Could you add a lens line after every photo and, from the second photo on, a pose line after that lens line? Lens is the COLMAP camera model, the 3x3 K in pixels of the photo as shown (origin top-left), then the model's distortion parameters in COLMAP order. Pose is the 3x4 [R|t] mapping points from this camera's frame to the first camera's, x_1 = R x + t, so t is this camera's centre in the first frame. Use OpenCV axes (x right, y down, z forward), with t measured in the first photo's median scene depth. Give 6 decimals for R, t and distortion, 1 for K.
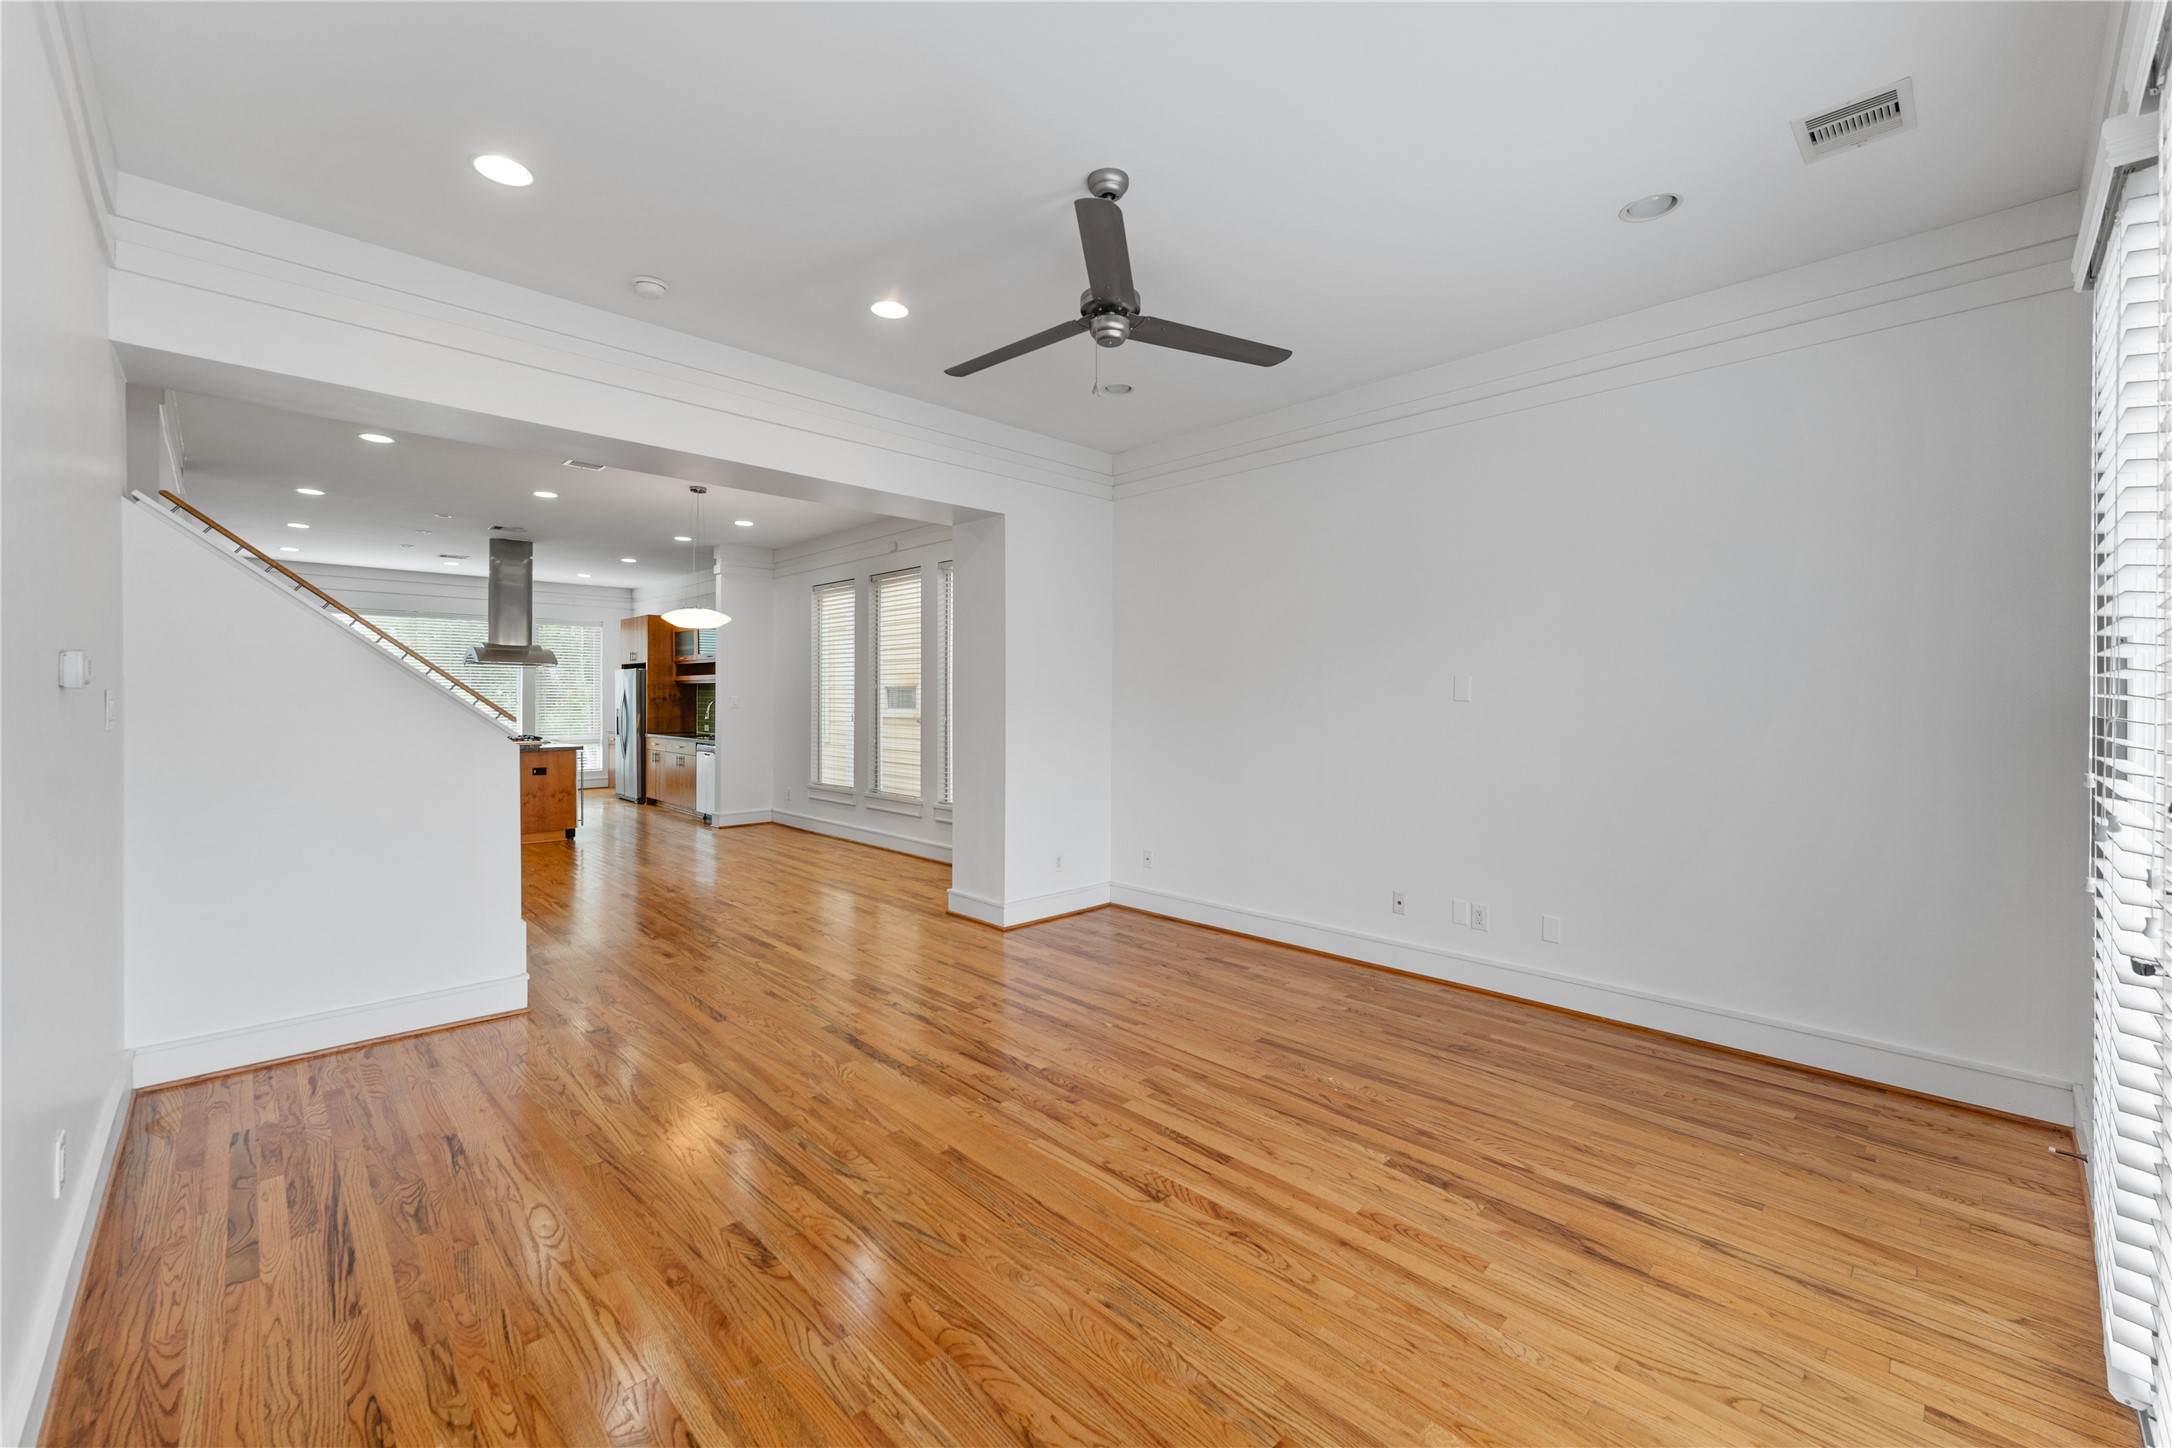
lens RADIAL K [[866.5, 0, 1090.3], [0, 866.5, 719.3], [0, 0, 1]] dist [-0.000227, -0.000112]
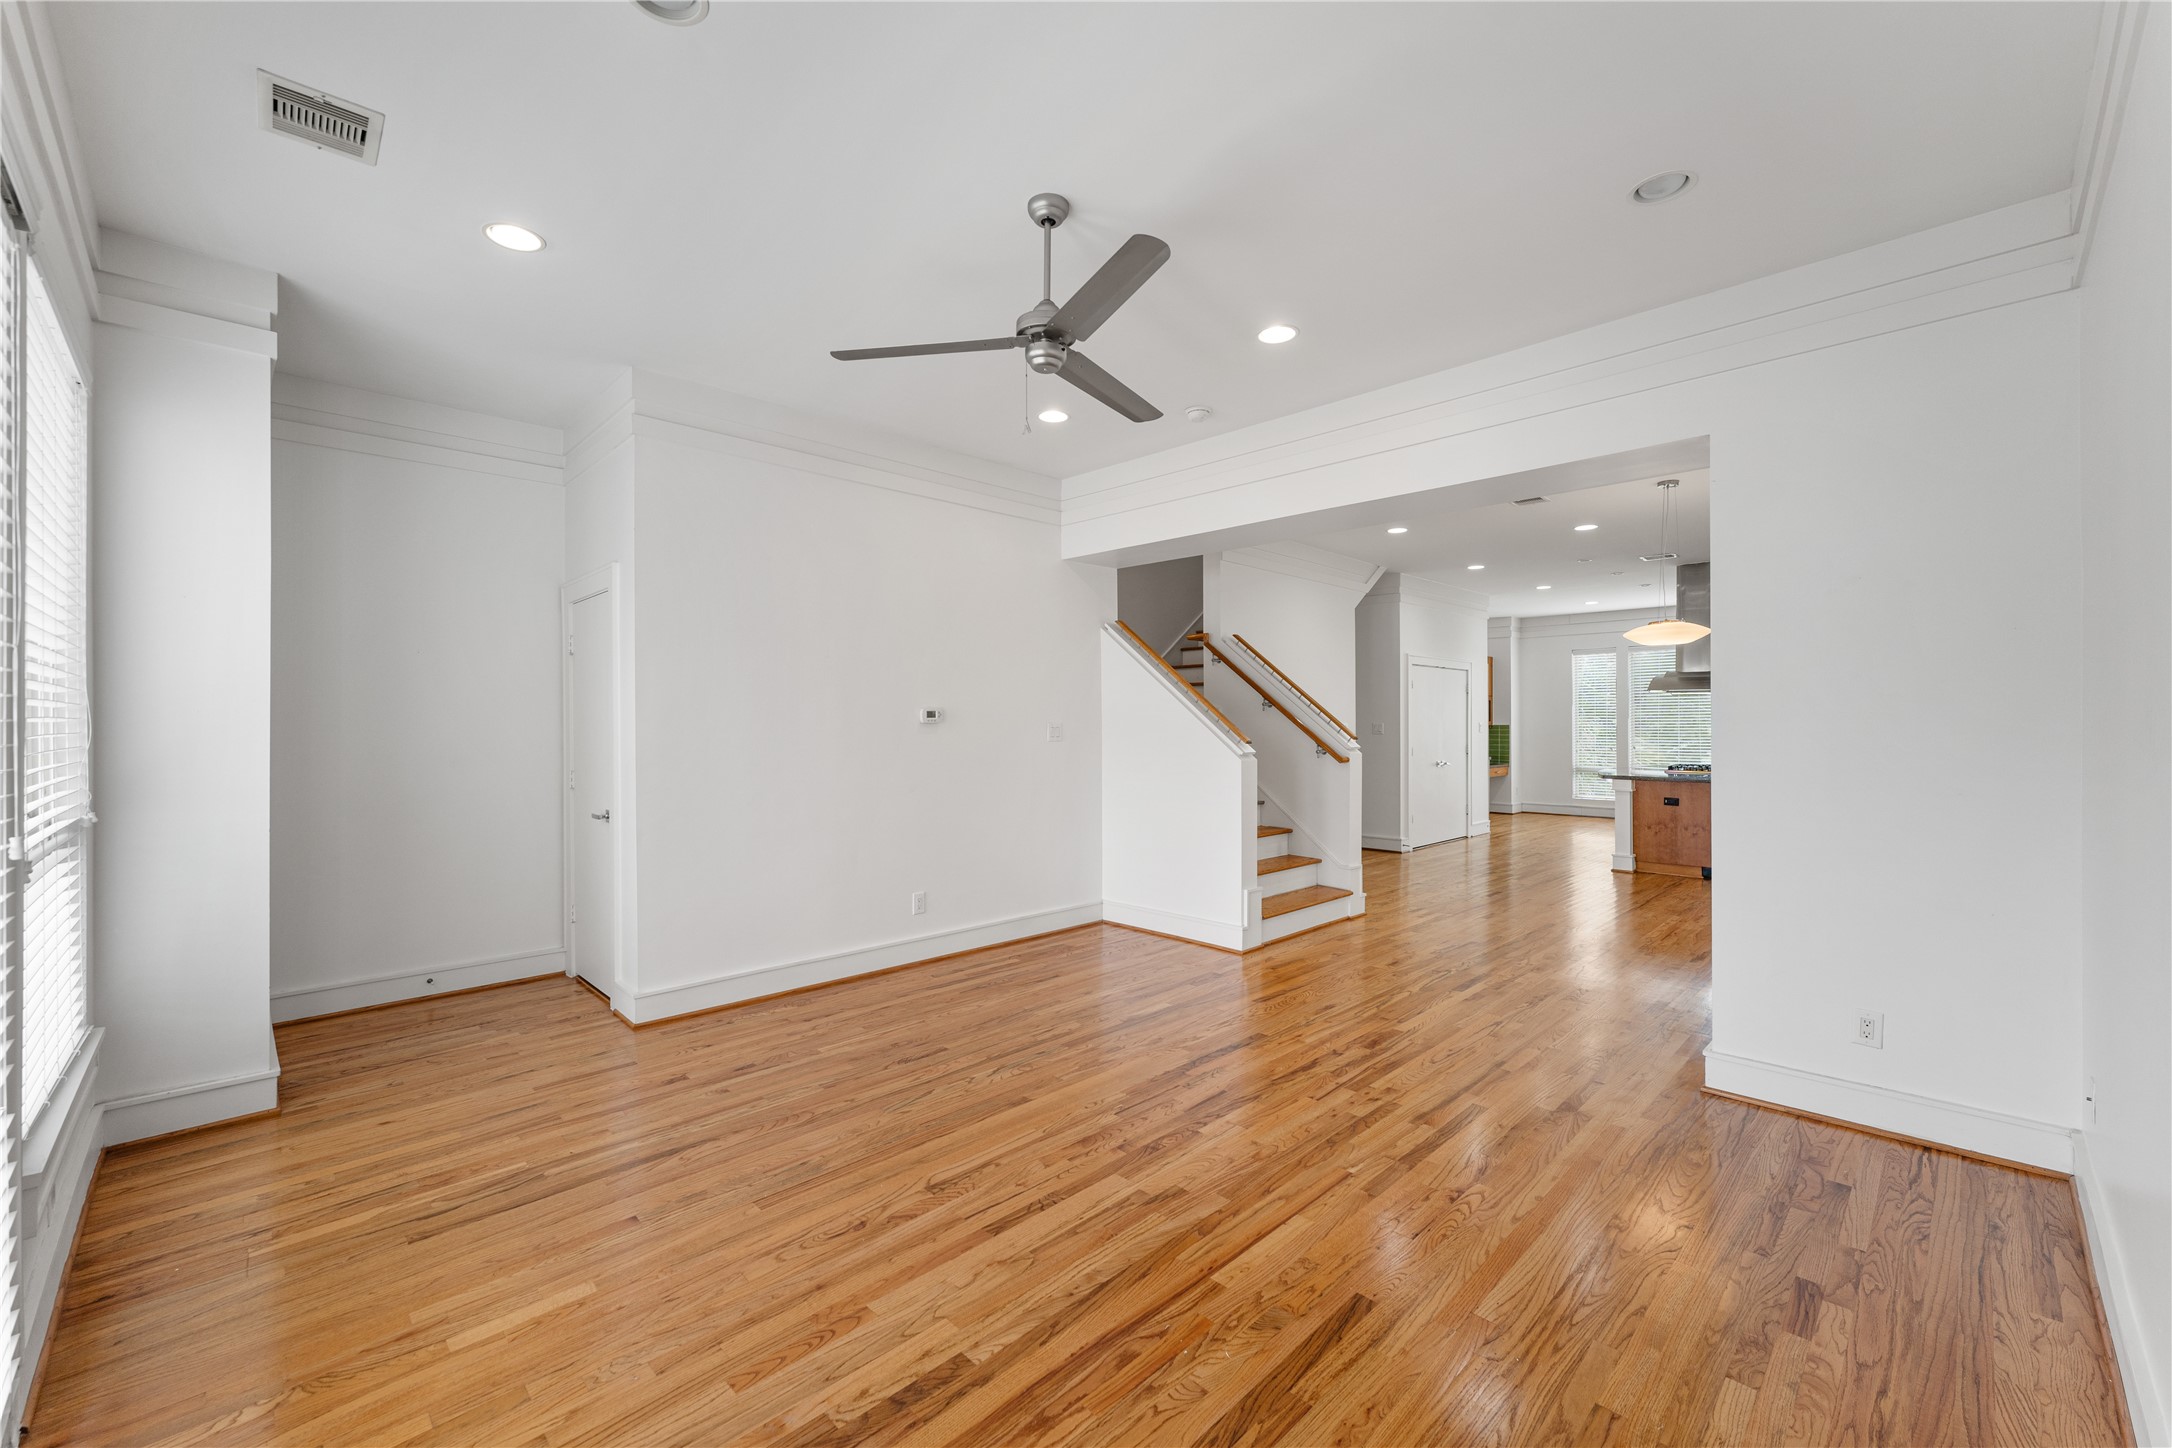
lens RADIAL K [[866.5, 0, 1090.3], [0, 866.5, 719.3], [0, 0, 1]] dist [-0.000227, -0.000112]
pose [[0.017907, -0.007291, -0.999813, 0.987042], [-0.023570, 0.999692, -0.007712, -0.027016], [0.999562, 0.023704, 0.017730, 0.981454]]
